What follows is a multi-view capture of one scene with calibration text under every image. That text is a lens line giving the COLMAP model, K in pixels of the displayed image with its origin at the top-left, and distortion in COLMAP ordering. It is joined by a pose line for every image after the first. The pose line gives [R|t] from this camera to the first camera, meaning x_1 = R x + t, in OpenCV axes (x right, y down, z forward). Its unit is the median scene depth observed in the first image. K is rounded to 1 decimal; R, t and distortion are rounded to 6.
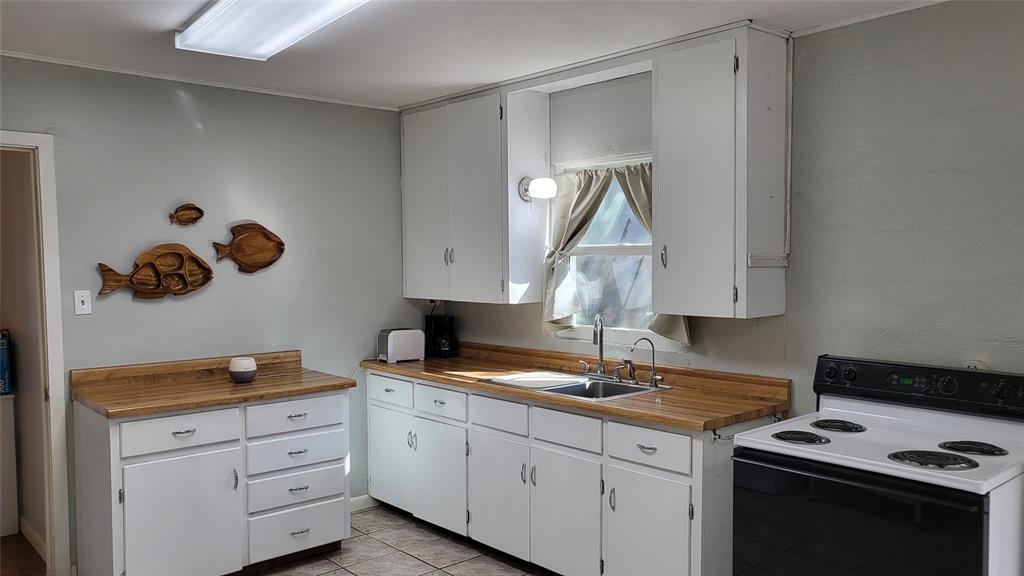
lens RADIAL K [[813.8, 0, 507.0], [0, 813.8, 298.7], [0, 0, 1]] dist [-0.032141, 0.046624]
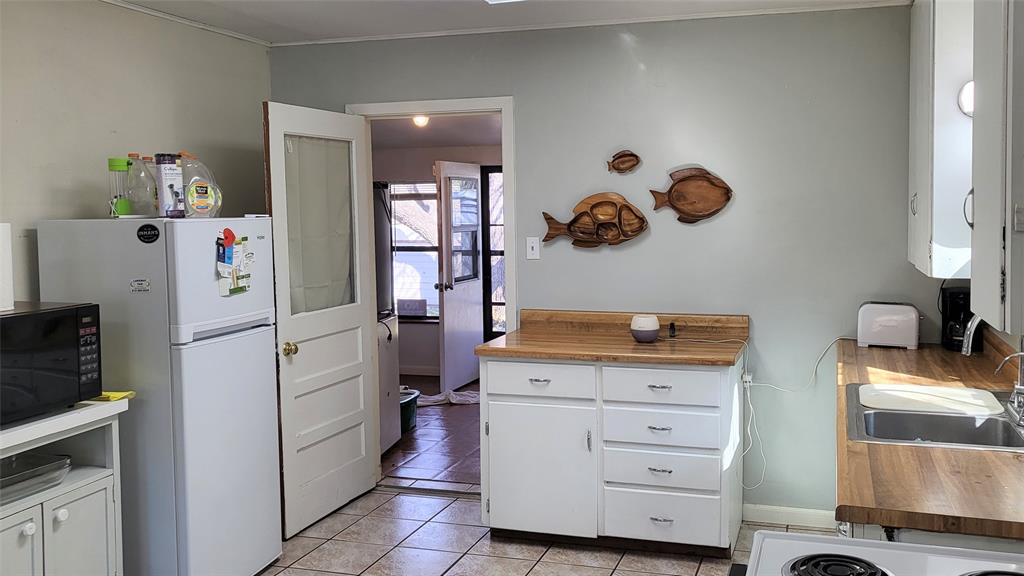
lens RADIAL K [[813.8, 0, 517.8], [0, 813.8, 276.9], [0, 0, 1]] dist [-0.032141, 0.046624]
pose [[0.530081, 0.064321, -0.845504, 0.371301], [-0.042622, 0.997880, 0.049191, -0.009460], [0.846875, 0.009962, 0.531699, 0.387585]]
